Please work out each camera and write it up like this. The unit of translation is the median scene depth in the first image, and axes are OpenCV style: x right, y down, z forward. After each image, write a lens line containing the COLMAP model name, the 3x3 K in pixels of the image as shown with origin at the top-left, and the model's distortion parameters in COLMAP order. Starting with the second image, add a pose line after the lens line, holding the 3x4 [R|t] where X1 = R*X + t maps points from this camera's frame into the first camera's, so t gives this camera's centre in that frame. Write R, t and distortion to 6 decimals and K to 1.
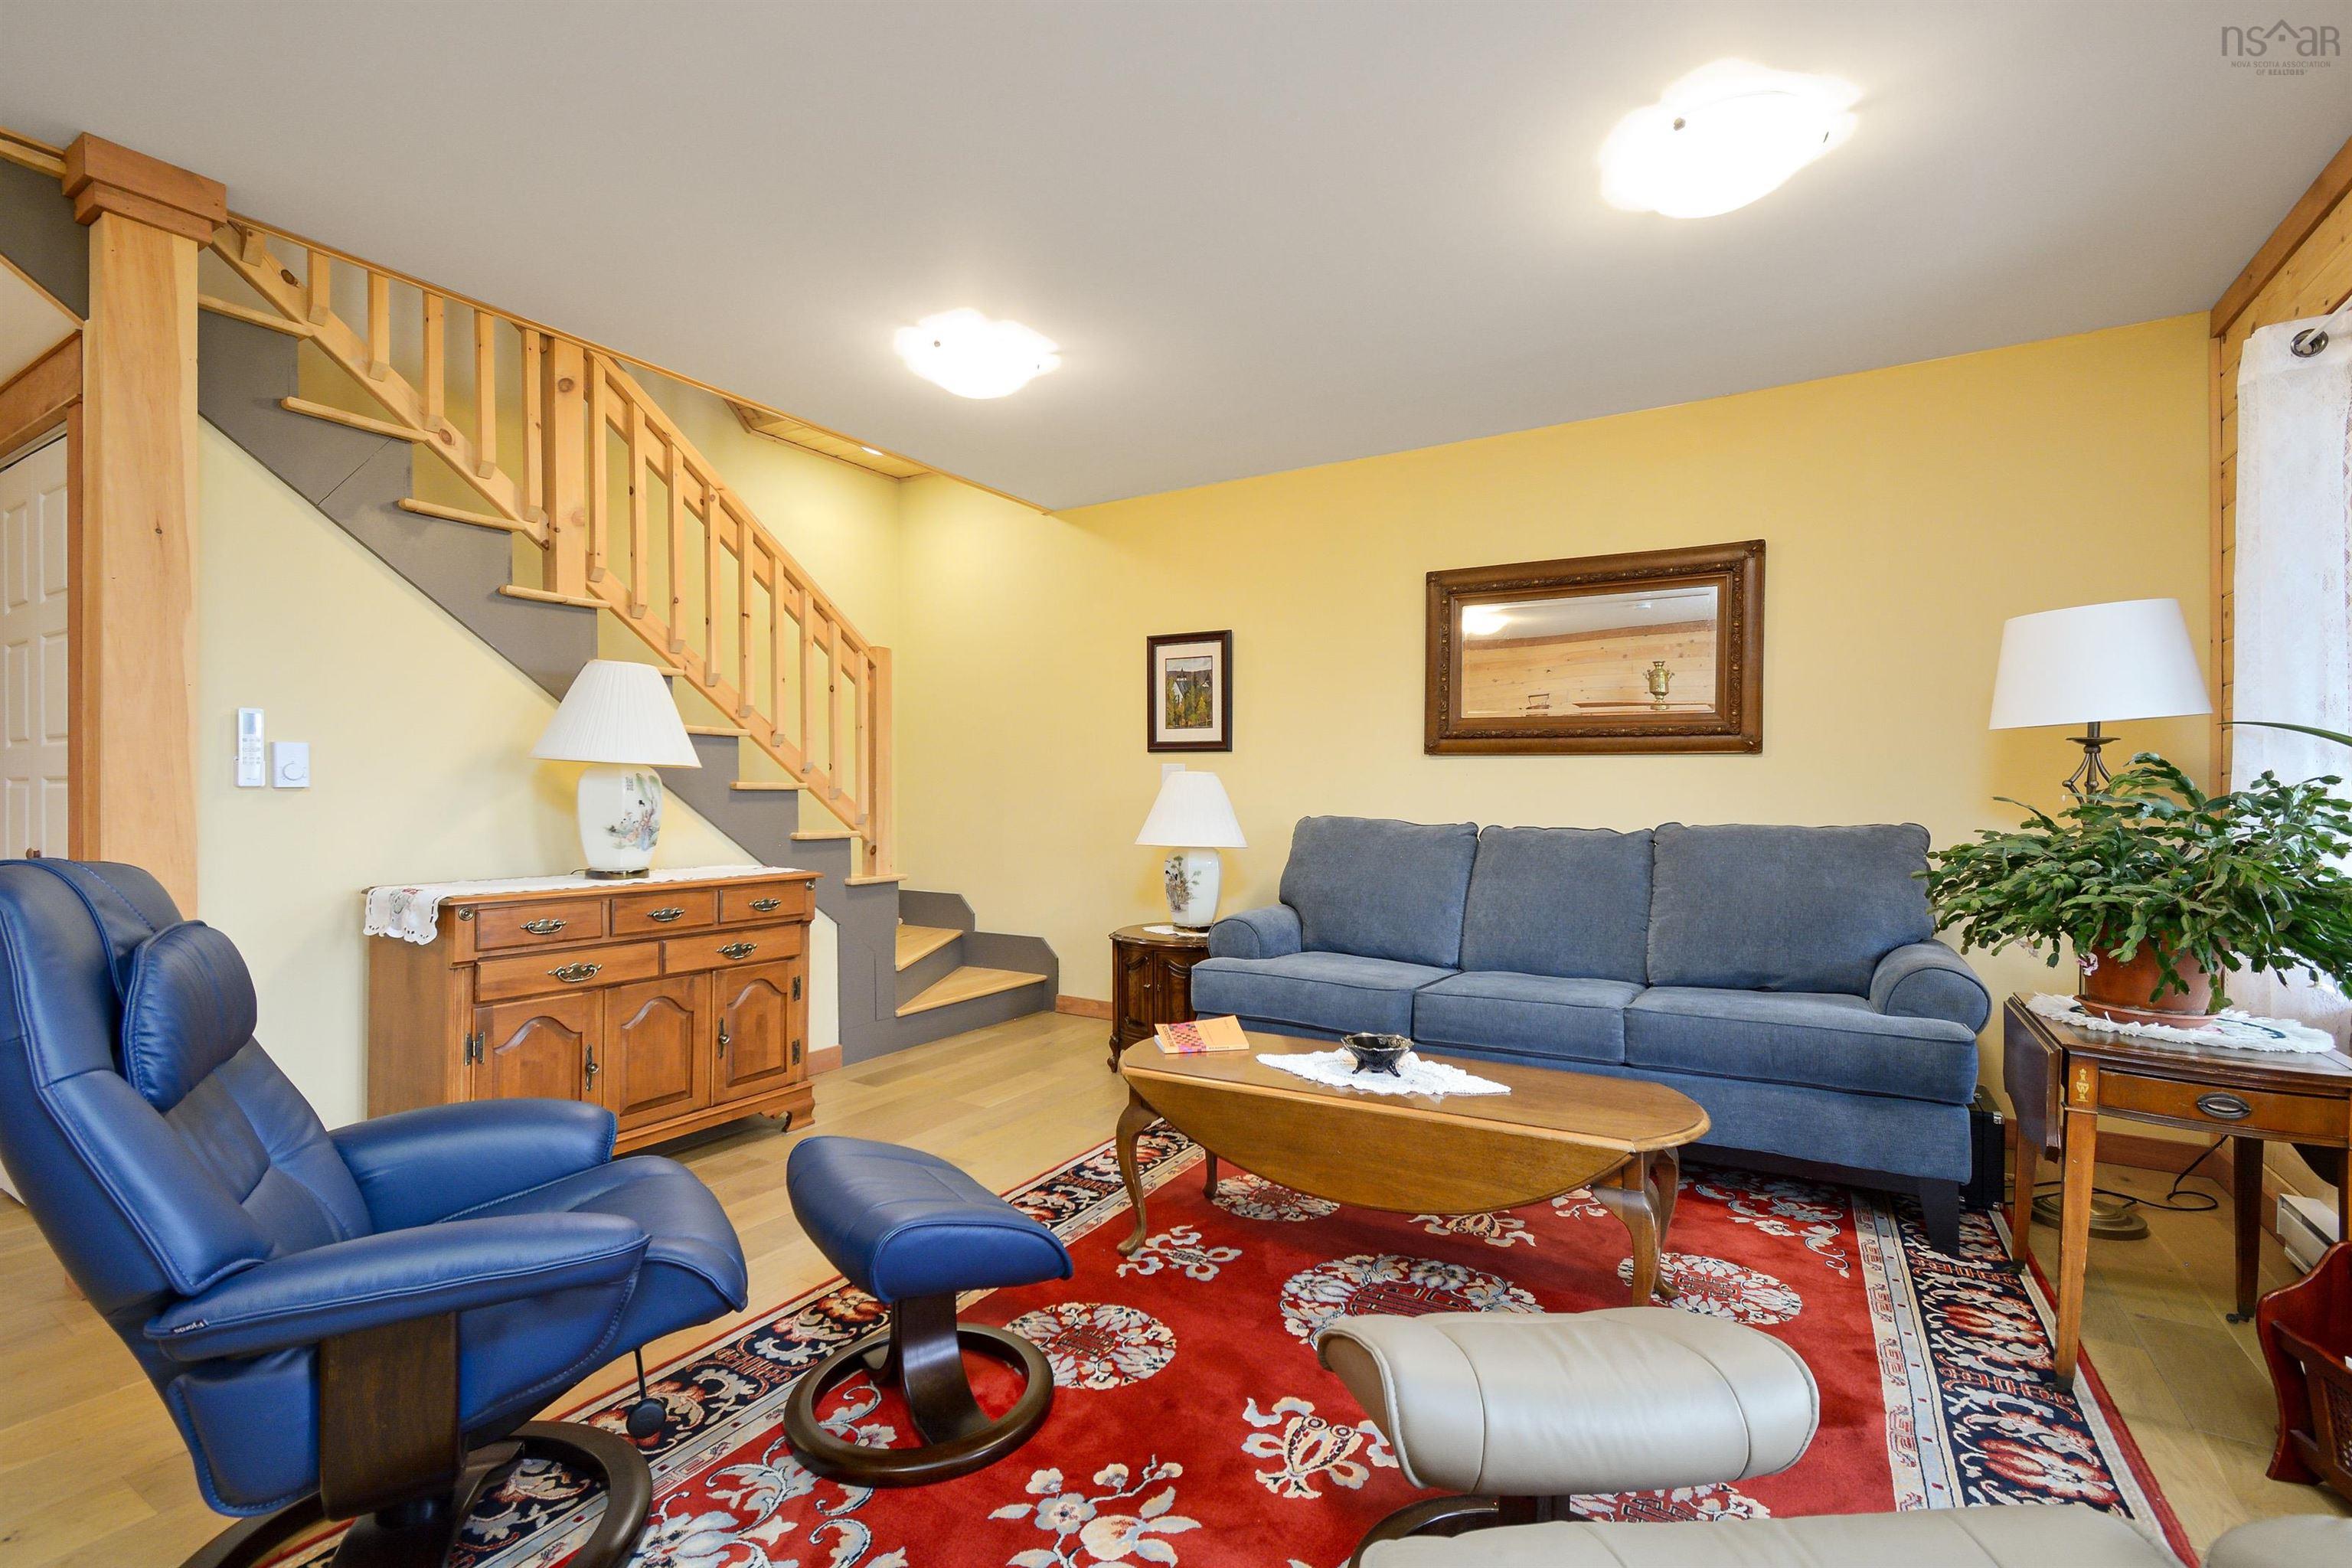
lens RADIAL K [[1064.4, 0, 1184.1], [0, 1064.4, 792.7], [0, 0, 1]] dist [-0.001642, -0.000376]
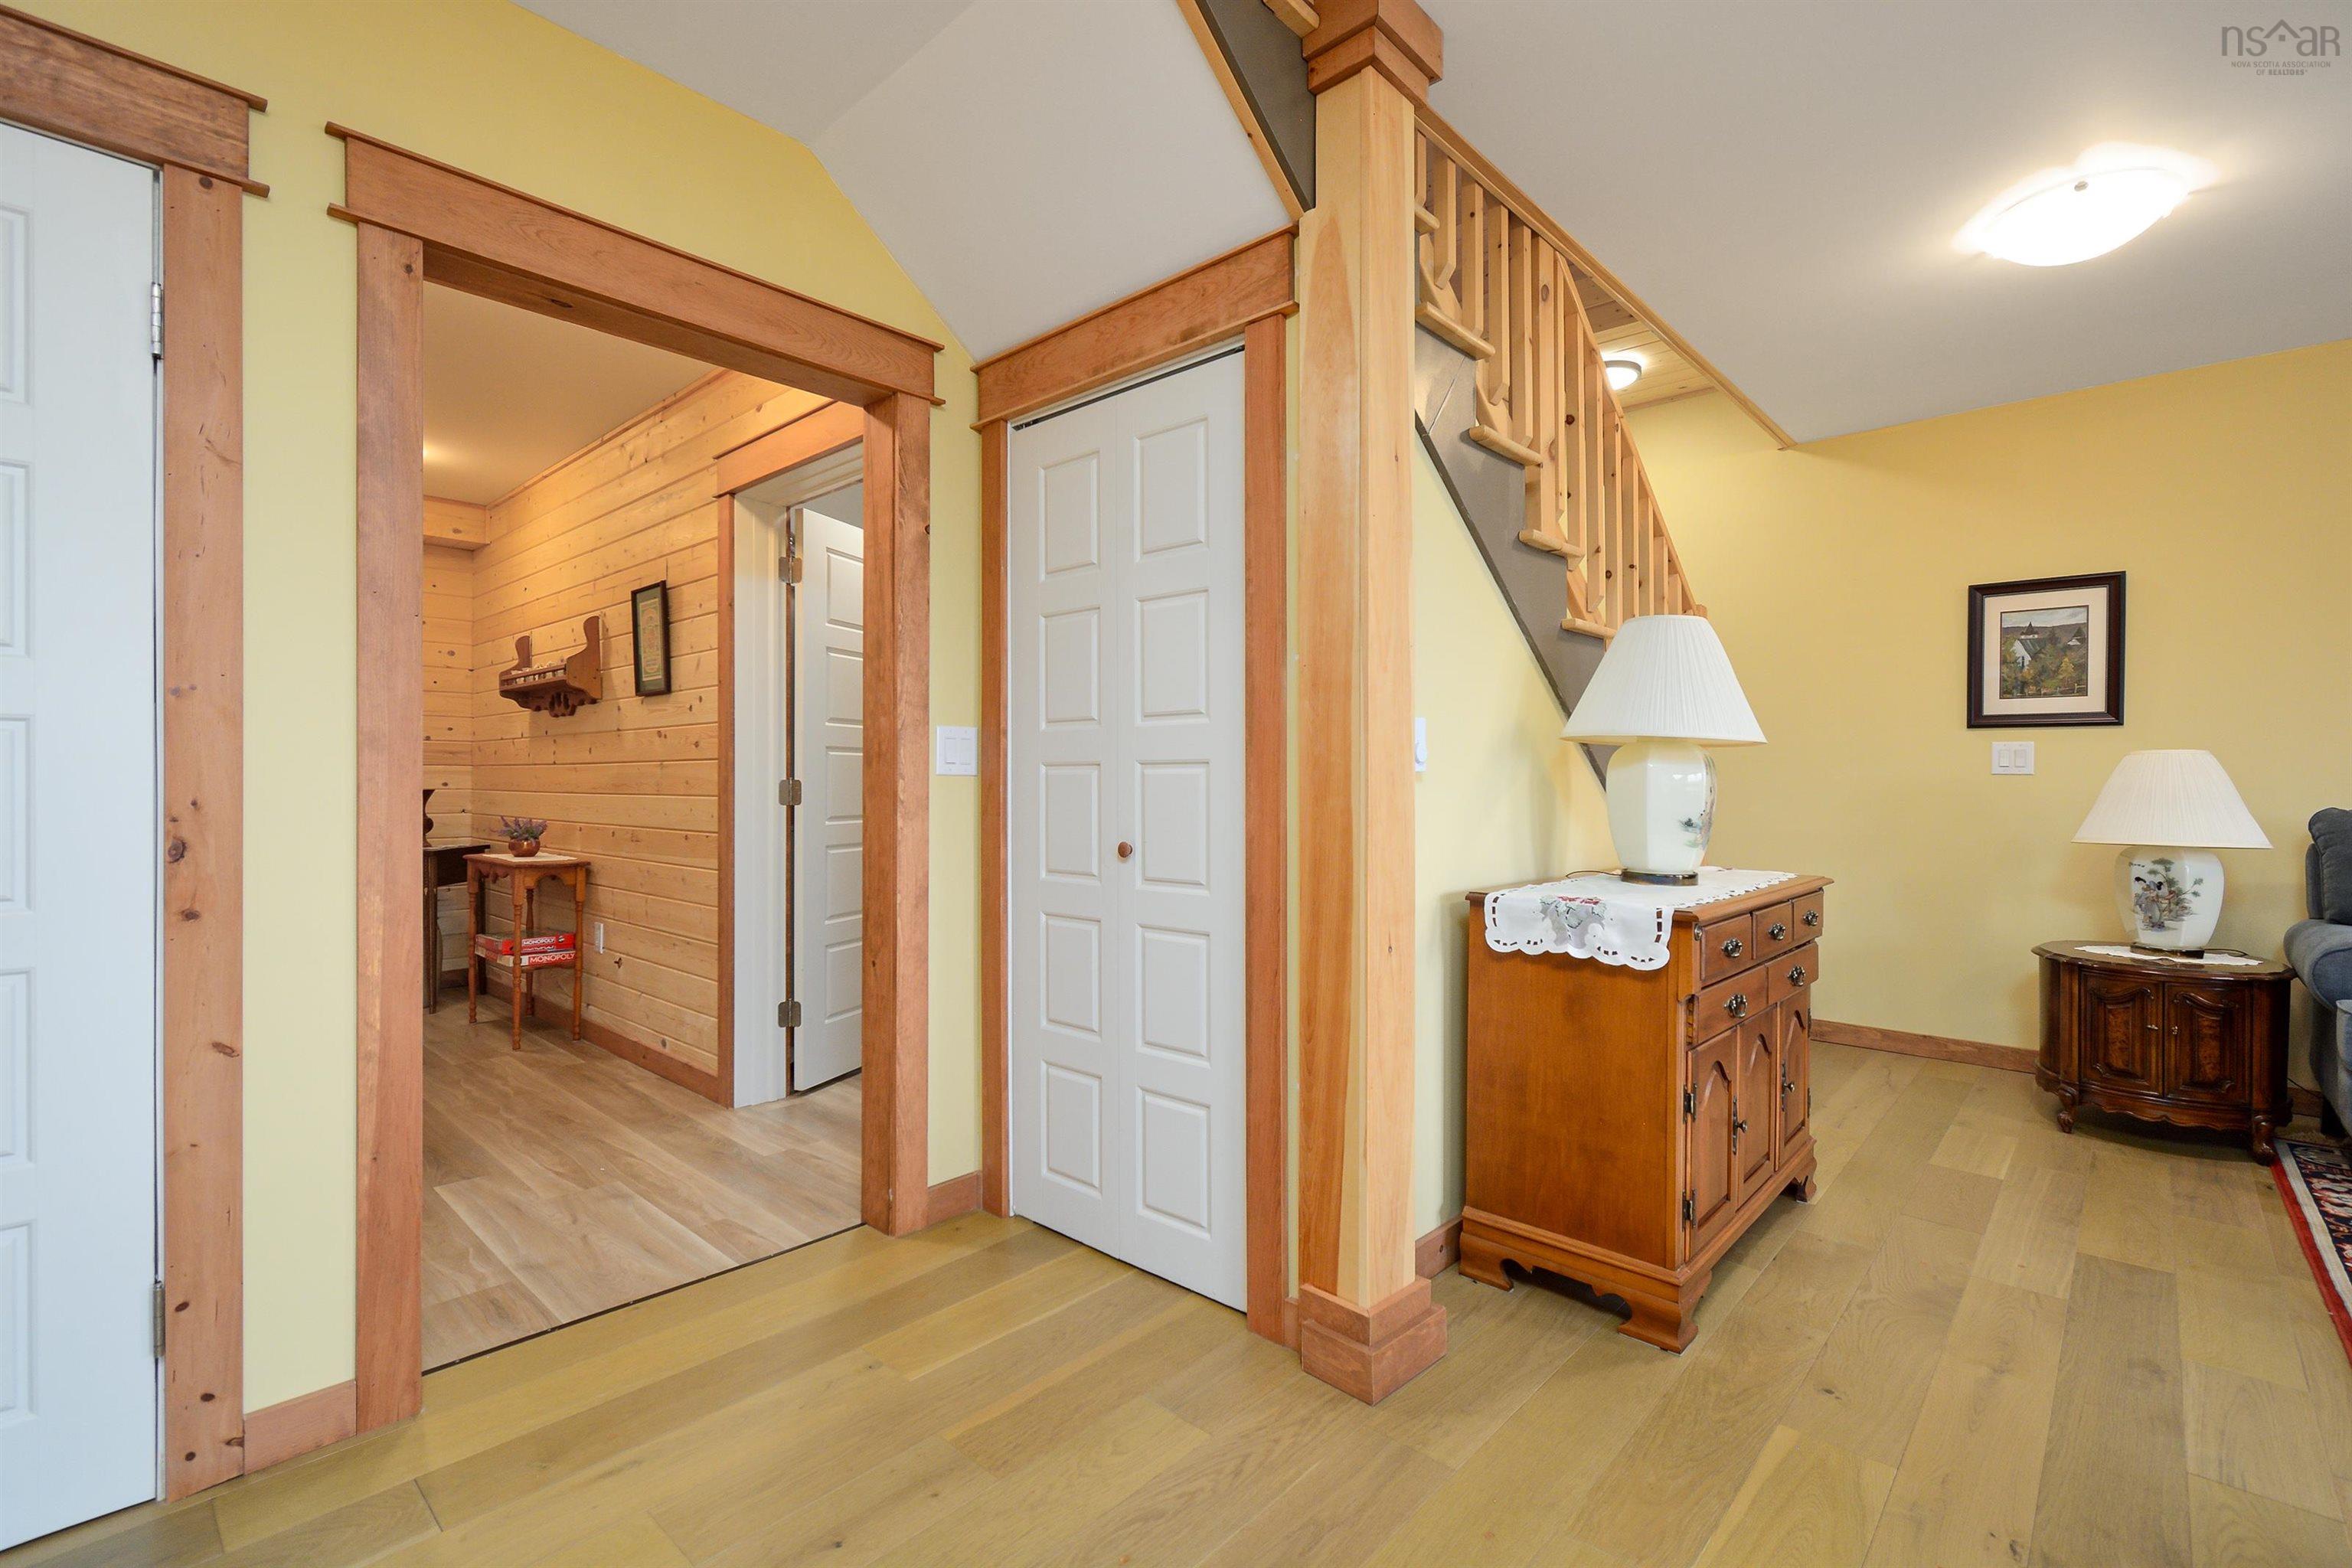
lens RADIAL K [[1047.6, 0, 1176.9], [0, 1047.6, 779.7], [0, 0, 1]] dist [0.003482, -0.001100]
pose [[0.976239, -0.001650, -0.216690, -0.602585], [0.001766, 0.999998, 0.000345, 0.000367], [0.216689, -0.000719, 0.976240, 0.110206]]
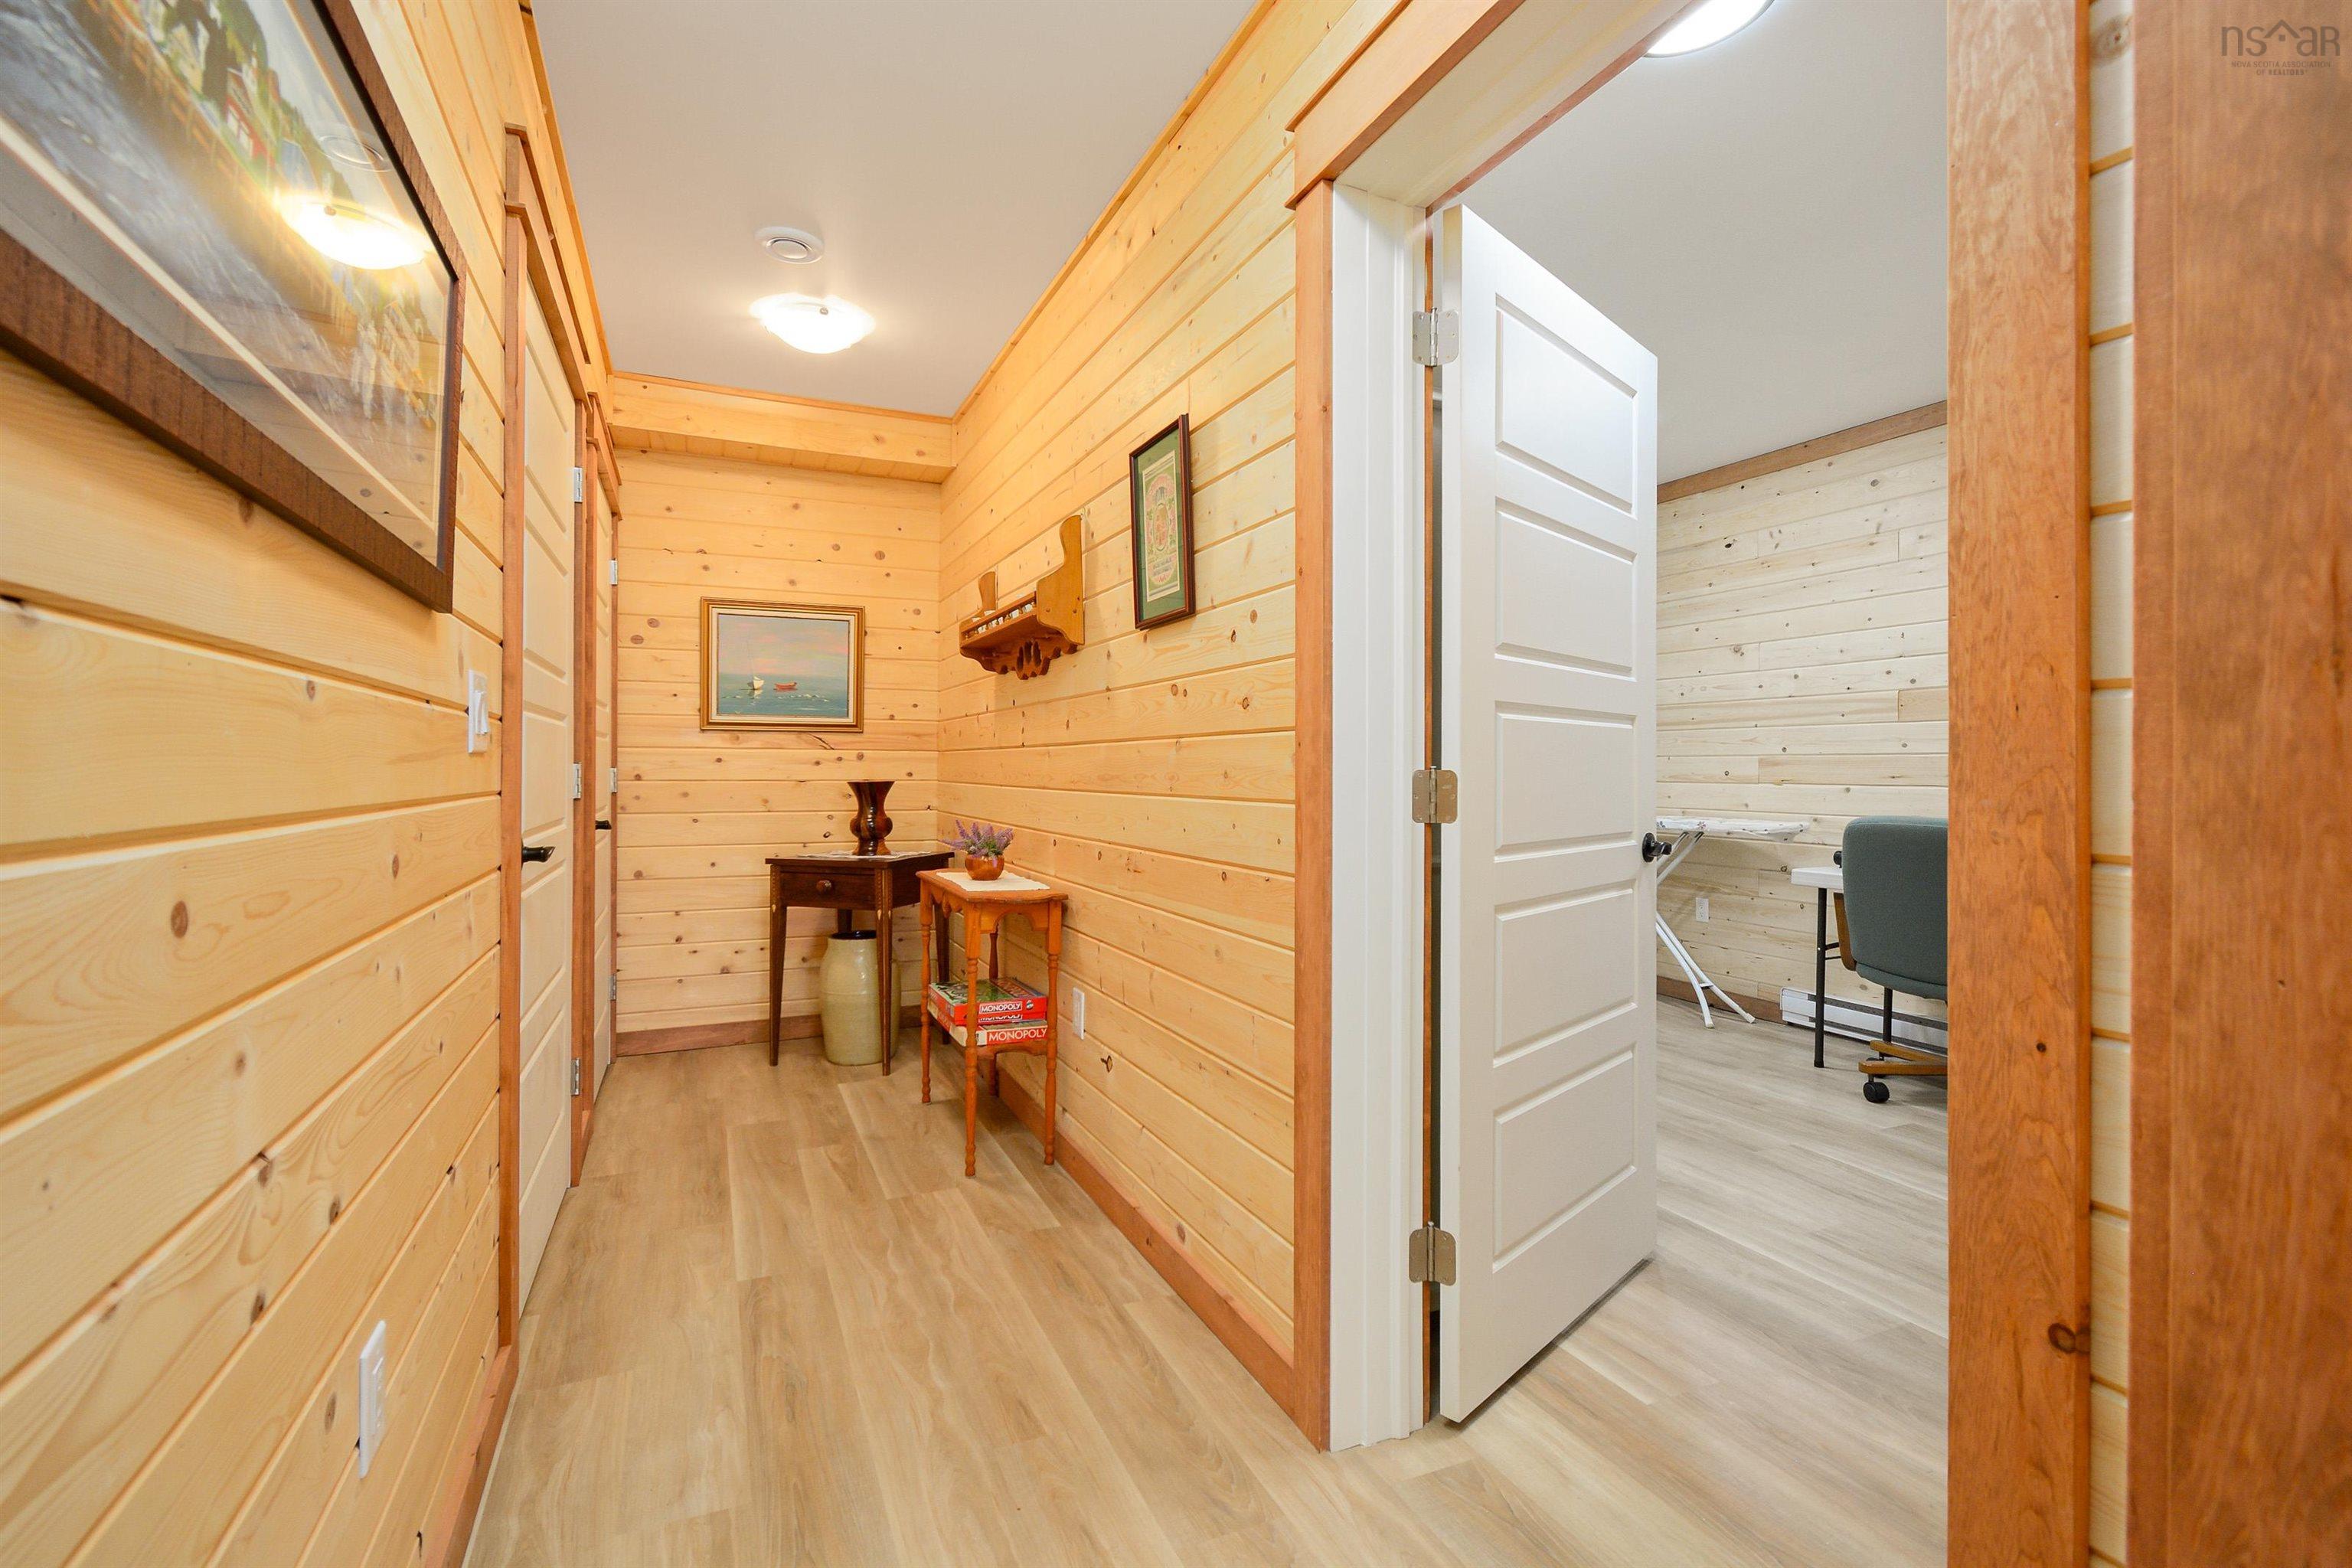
lens RADIAL K [[1068.7, 0, 1166.6], [0, 1068.7, 780.9], [0, 0, 1]] dist [0.001664, -0.000105]
pose [[0.805977, 0.008079, -0.591892, -0.968364], [-0.002815, 0.999948, 0.009816, 0.000325], [0.591941, -0.006245, 0.805957, 0.516466]]
